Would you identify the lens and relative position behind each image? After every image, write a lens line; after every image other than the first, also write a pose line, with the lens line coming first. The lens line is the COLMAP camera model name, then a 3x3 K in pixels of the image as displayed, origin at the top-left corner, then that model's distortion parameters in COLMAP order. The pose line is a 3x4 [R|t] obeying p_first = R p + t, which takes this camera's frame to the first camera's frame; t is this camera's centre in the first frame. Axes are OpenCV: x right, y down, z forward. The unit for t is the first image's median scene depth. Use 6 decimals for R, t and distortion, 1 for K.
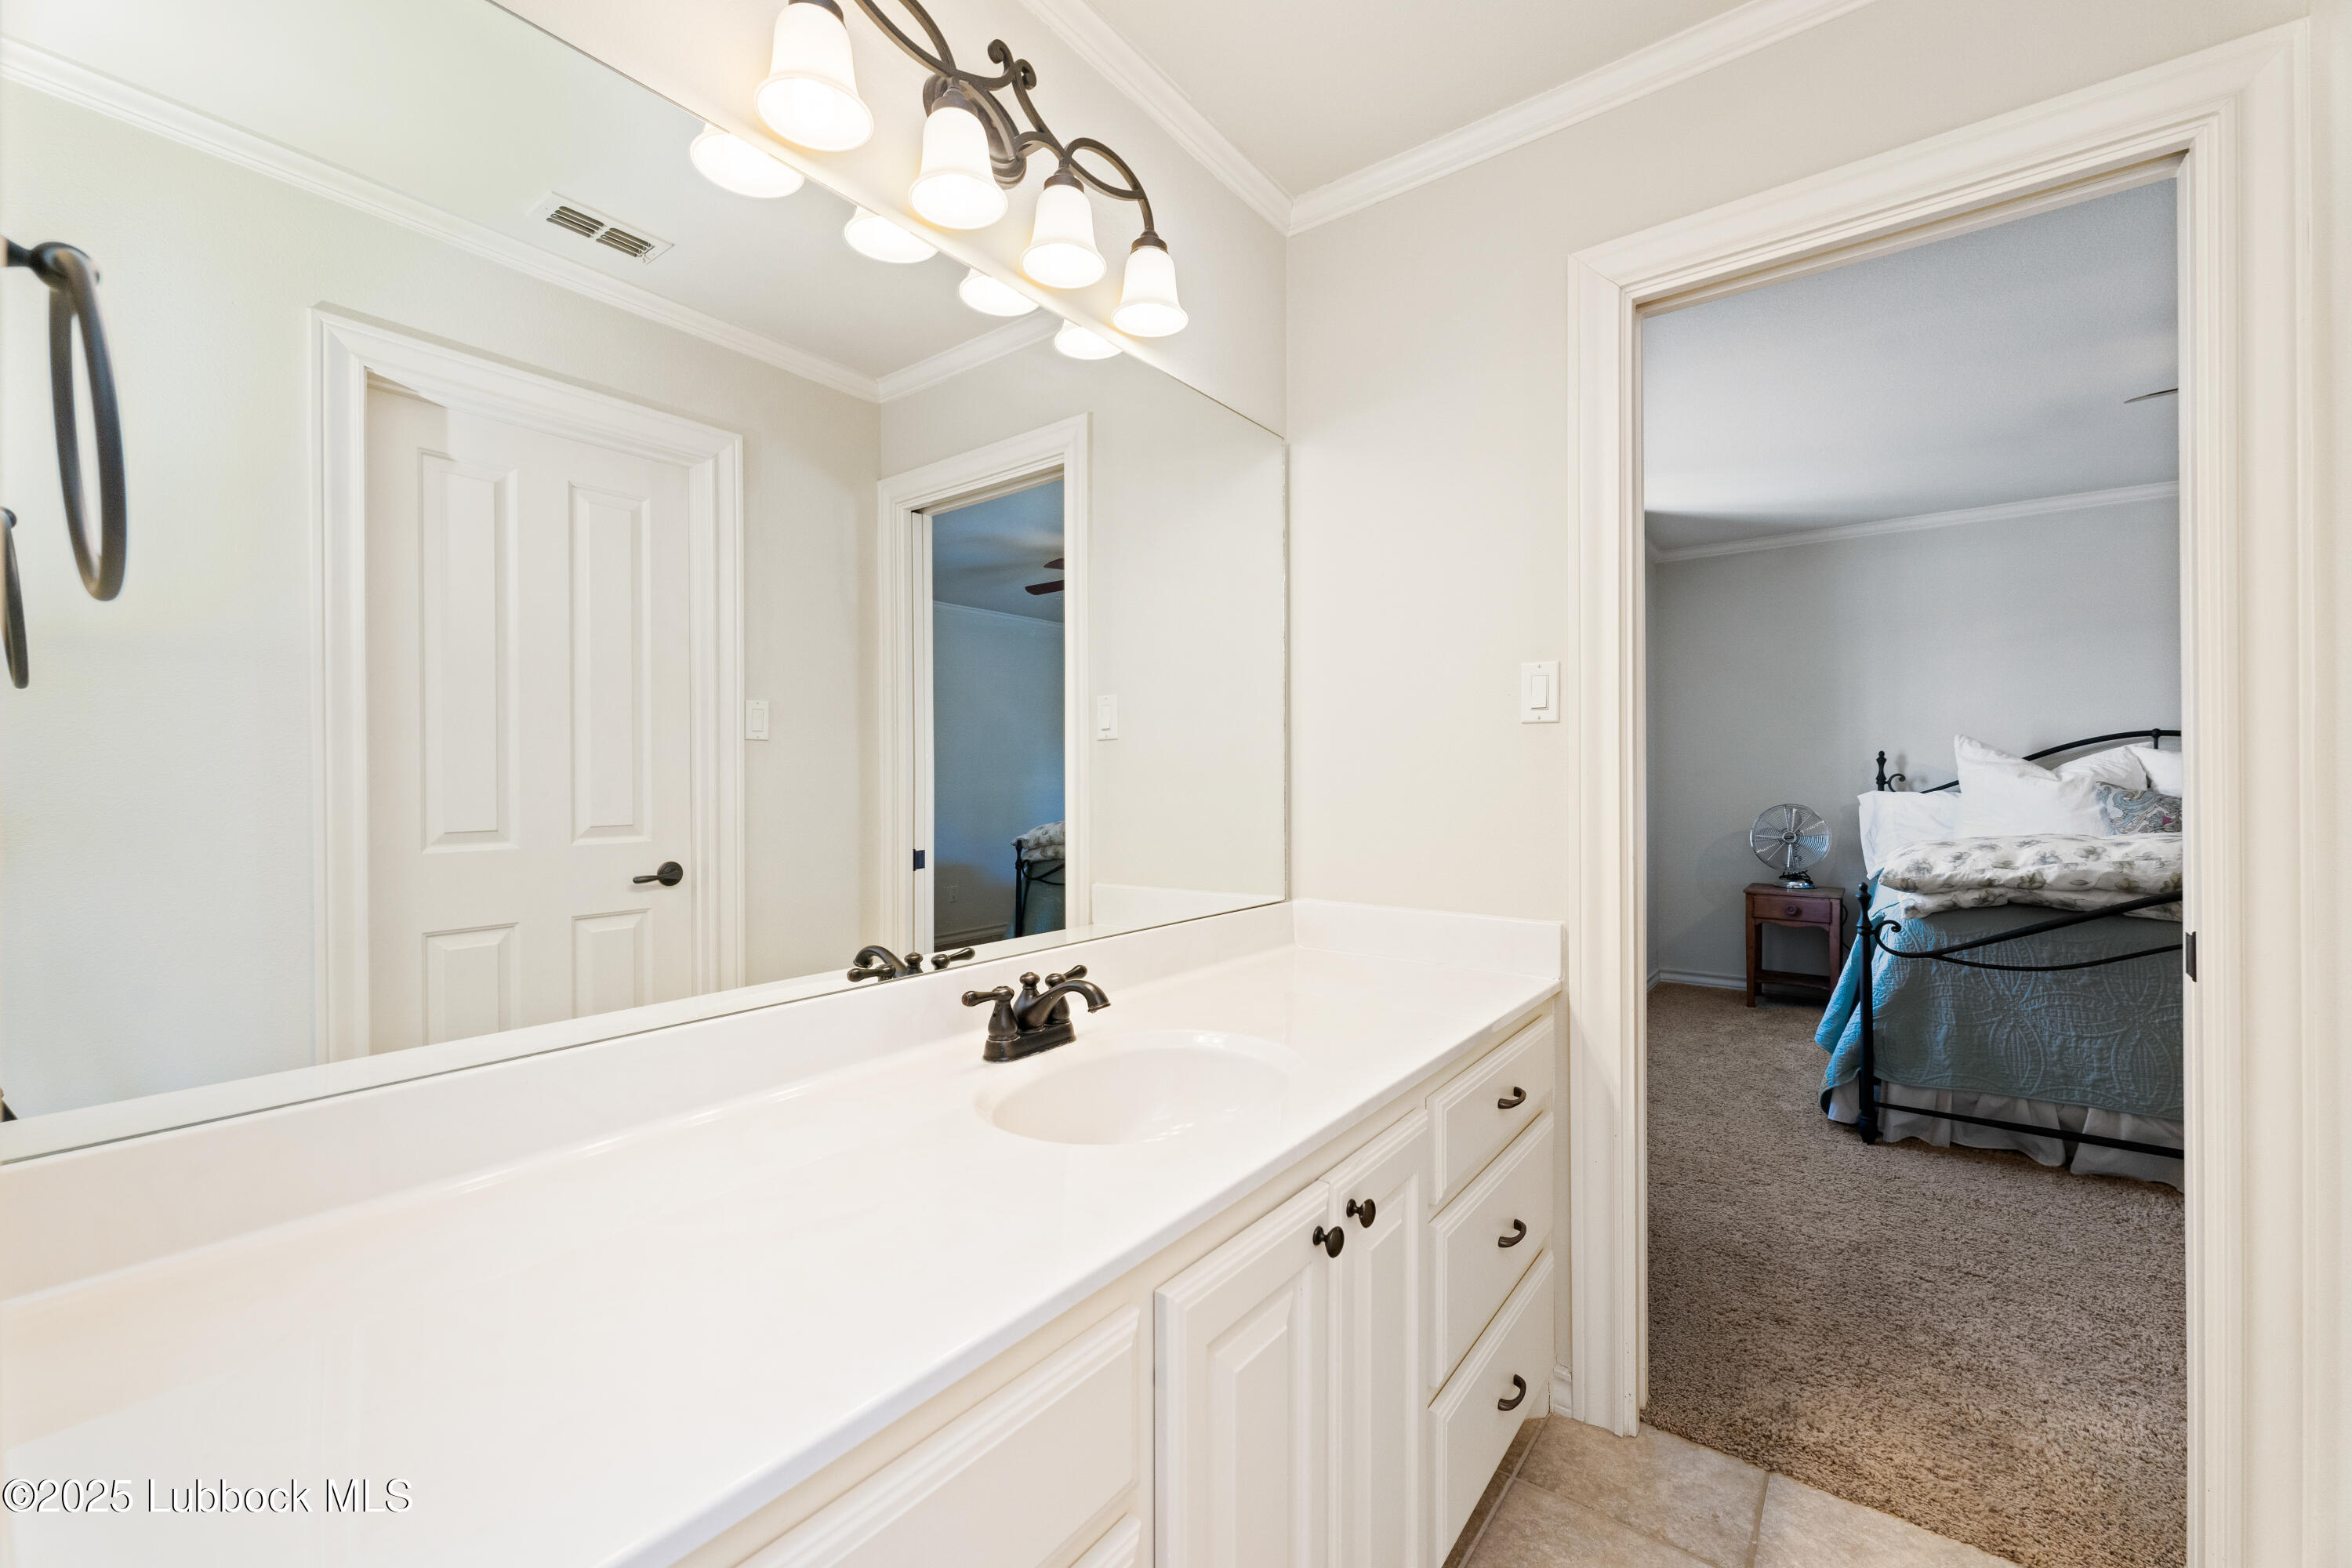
lens RADIAL K [[982.1, 0, 1180.8], [0, 982.1, 786.0], [0, 0, 1]] dist [-0.000199, -0.000058]
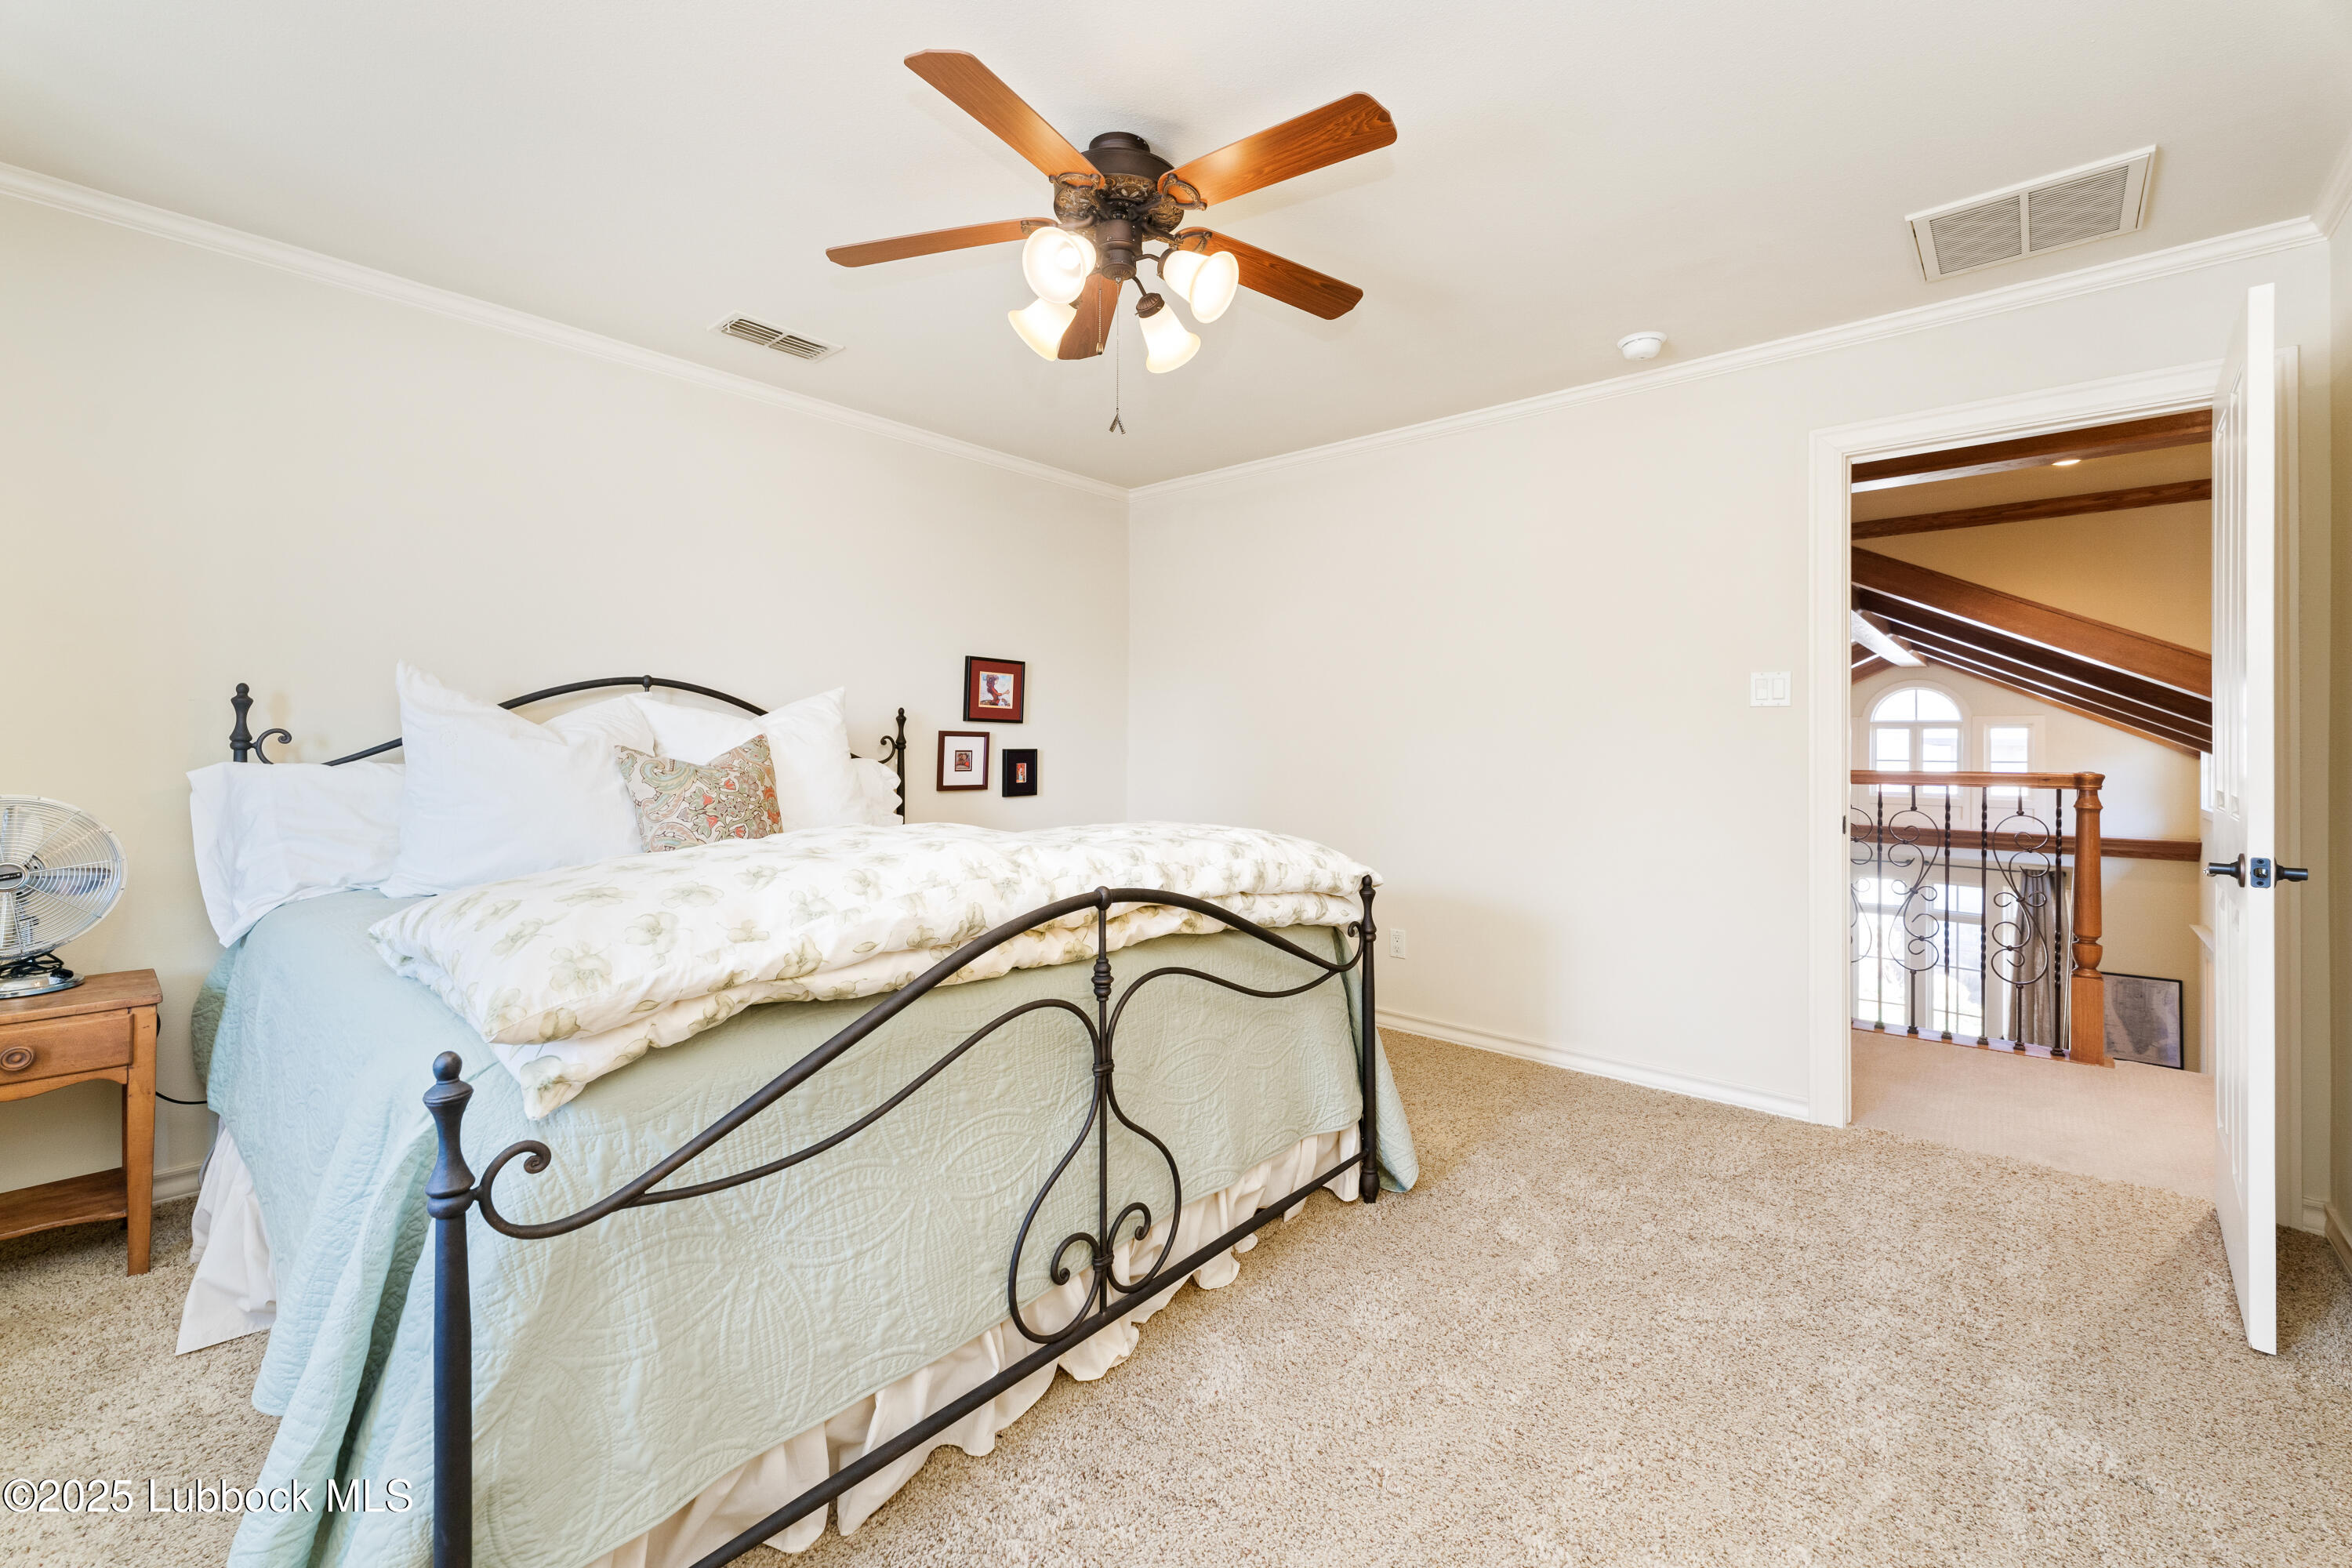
lens RADIAL K [[982.1, 0, 1140.1], [0, 982.1, 746.8], [0, 0, 1]] dist [-0.000199, -0.000058]
pose [[0.104445, 0.002762, 0.994527, 0.315866], [0.001494, 0.999995, -0.002934, -0.001112], [-0.994530, 0.001793, 0.104440, 0.588007]]
